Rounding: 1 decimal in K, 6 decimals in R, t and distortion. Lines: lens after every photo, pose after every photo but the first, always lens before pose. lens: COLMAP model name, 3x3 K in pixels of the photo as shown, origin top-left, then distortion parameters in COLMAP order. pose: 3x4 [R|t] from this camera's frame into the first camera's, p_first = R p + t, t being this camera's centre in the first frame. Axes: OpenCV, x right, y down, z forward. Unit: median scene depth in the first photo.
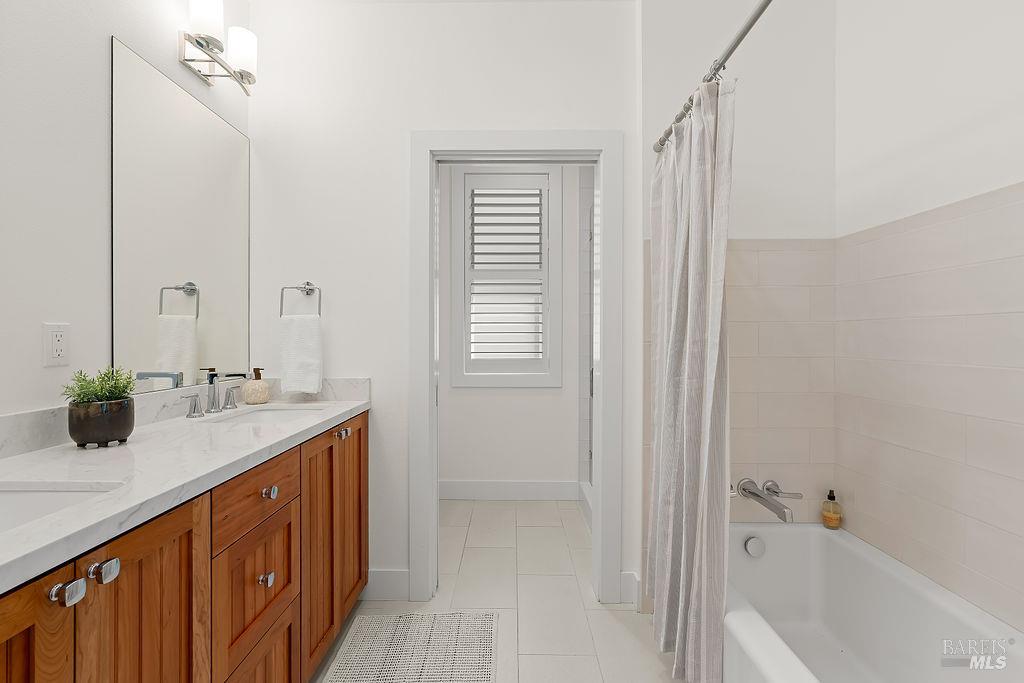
lens RADIAL K [[465.7, 0, 513.1], [0, 465.7, 334.0], [0, 0, 1]] dist [-0.011998, 0.006858]
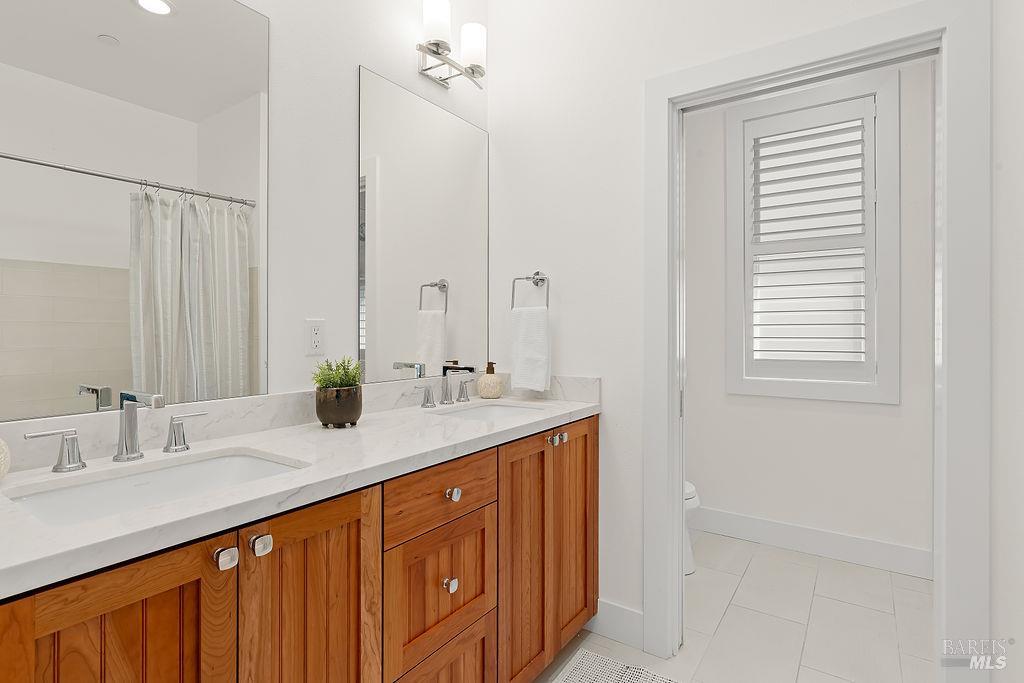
lens RADIAL K [[517.2, 0, 512.0], [0, 517.2, 326.4], [0, 0, 1]] dist [-0.002927, -0.000111]
pose [[0.826097, -0.005632, -0.563499, 0.157712], [0.004934, 0.999984, -0.002760, 0.000910], [0.563506, -0.000500, 0.826112, 0.170624]]
